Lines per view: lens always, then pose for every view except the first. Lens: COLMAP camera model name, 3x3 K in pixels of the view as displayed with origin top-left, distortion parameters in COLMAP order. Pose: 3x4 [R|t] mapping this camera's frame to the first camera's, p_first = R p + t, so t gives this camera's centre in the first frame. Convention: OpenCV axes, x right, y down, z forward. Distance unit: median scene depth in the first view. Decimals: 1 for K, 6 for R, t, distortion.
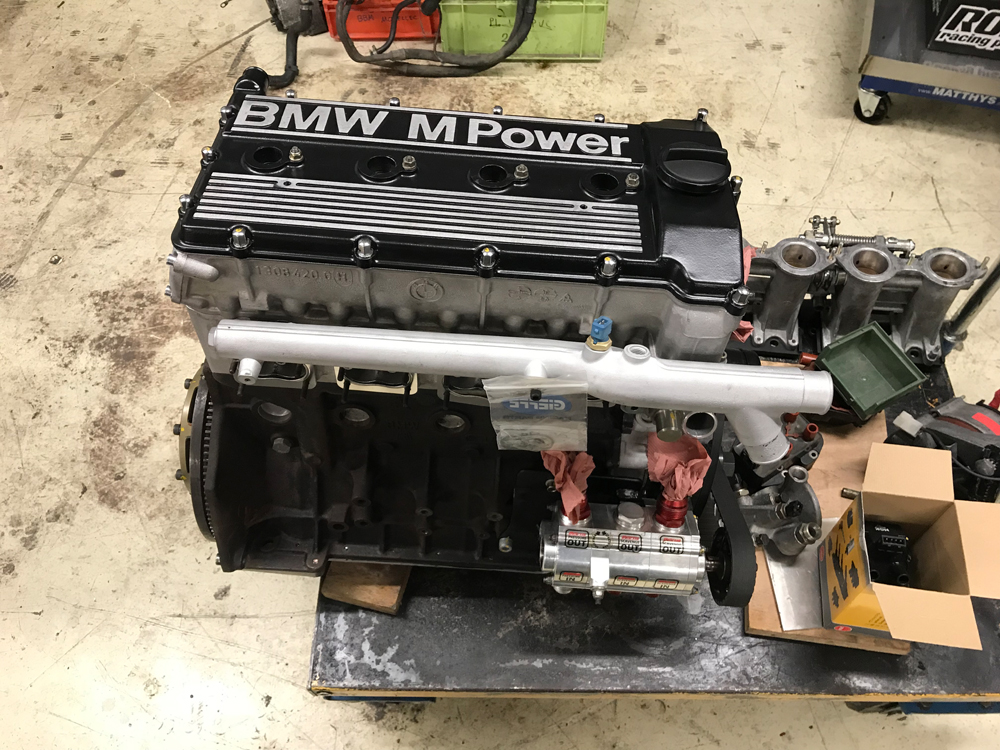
lens RADIAL K [[832.3, 0, 500.5], [0, 832.3, 368.8], [0, 0, 1]] dist [0.026418, -0.020771]
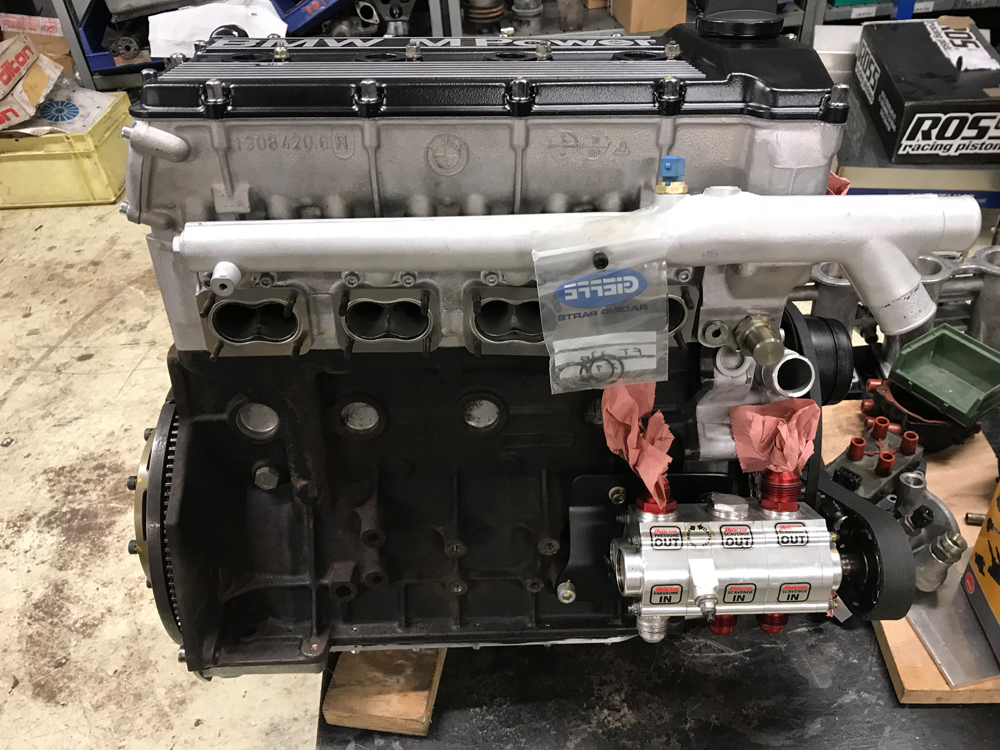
lens RADIAL K [[832.3, 0, 499.1], [0, 832.3, 376.4], [0, 0, 1]] dist [0.026418, -0.020771]
pose [[0.994584, -0.095668, 0.040628, -0.060384], [0.103723, 0.938666, -0.328859, 0.245520], [-0.006675, 0.331292, 0.943505, 0.202329]]
